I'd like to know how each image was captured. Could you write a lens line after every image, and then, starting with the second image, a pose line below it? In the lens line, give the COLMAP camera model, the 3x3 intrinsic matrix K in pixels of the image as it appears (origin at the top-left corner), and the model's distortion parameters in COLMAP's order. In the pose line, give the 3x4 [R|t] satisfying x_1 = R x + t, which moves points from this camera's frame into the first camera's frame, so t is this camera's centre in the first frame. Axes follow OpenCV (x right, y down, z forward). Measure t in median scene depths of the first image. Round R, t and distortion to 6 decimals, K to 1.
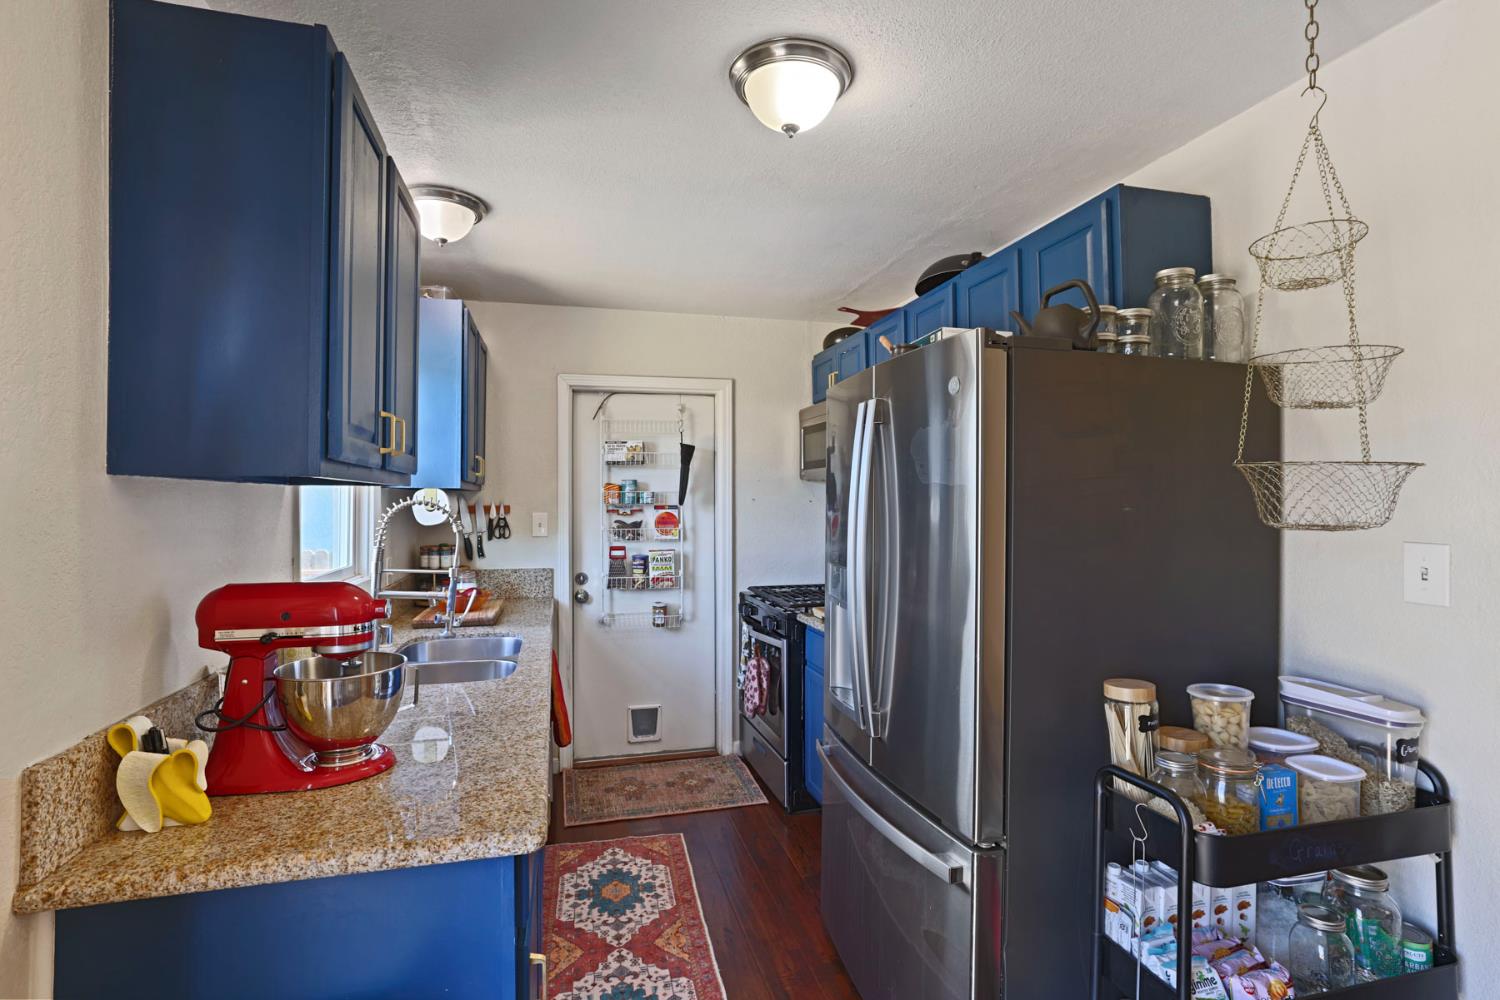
lens RADIAL K [[708.2, 0, 744.8], [0, 708.2, 492.9], [0, 0, 1]] dist [-0.047081, 0.028607]
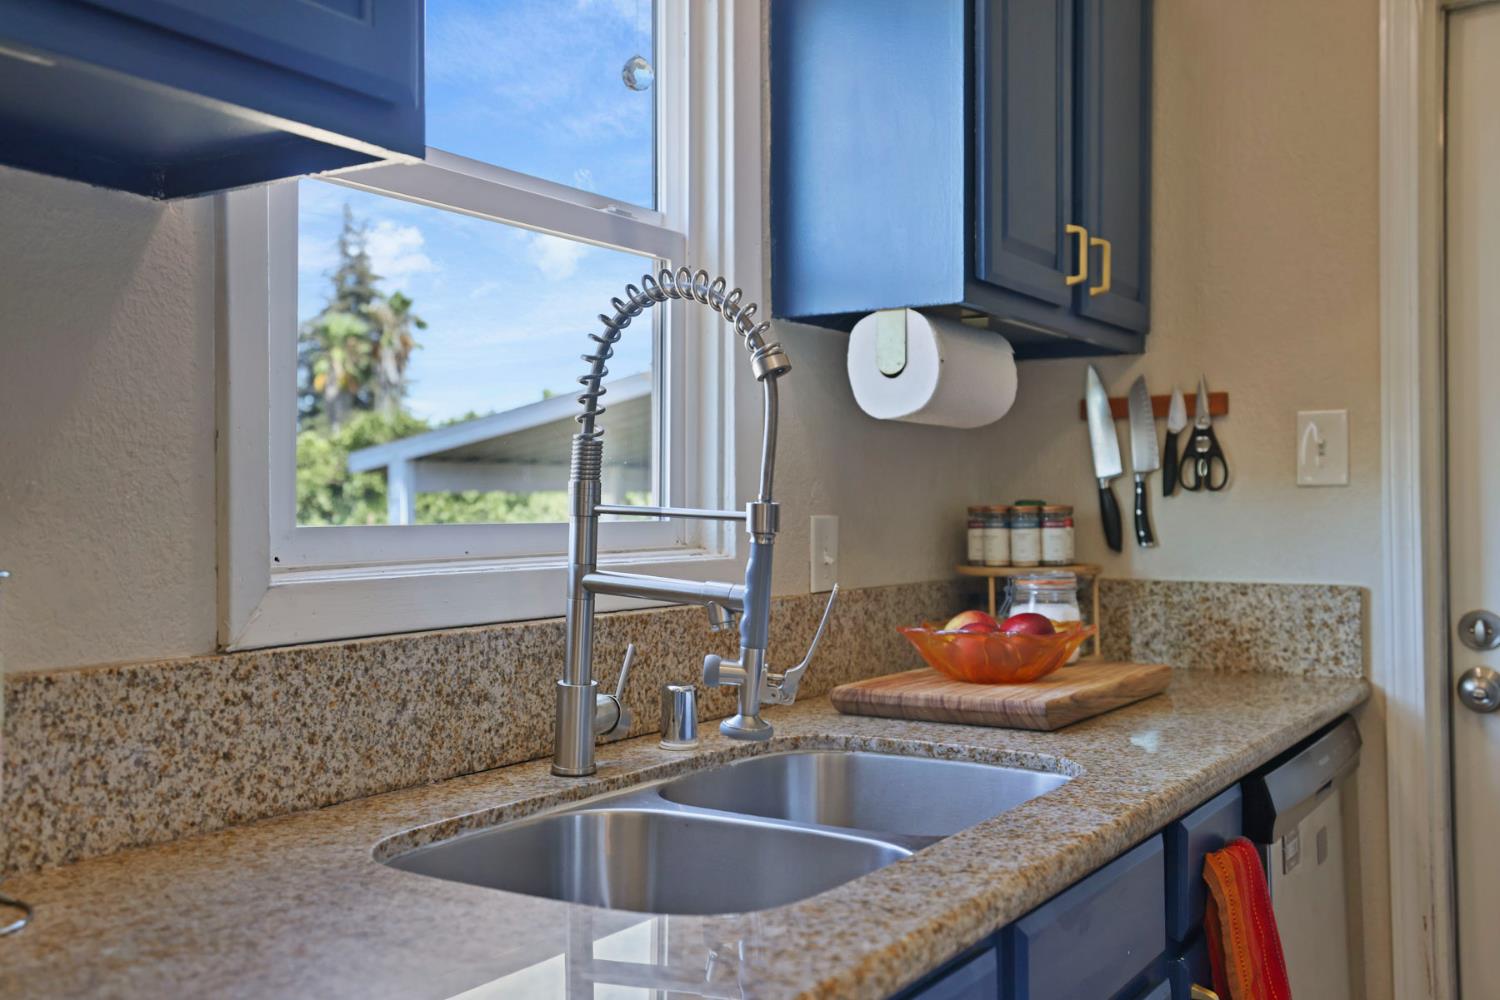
lens RADIAL K [[1421.3, 0, 756.7], [0, 1421.3, 492.4], [0, 0, 1]] dist [0.053594, 0.012510]
pose [[0.674387, -0.013384, -0.738257, 0.015495], [0.011012, 0.999907, -0.008068, 0.073064], [0.738296, -0.002688, 0.674471, 0.406255]]
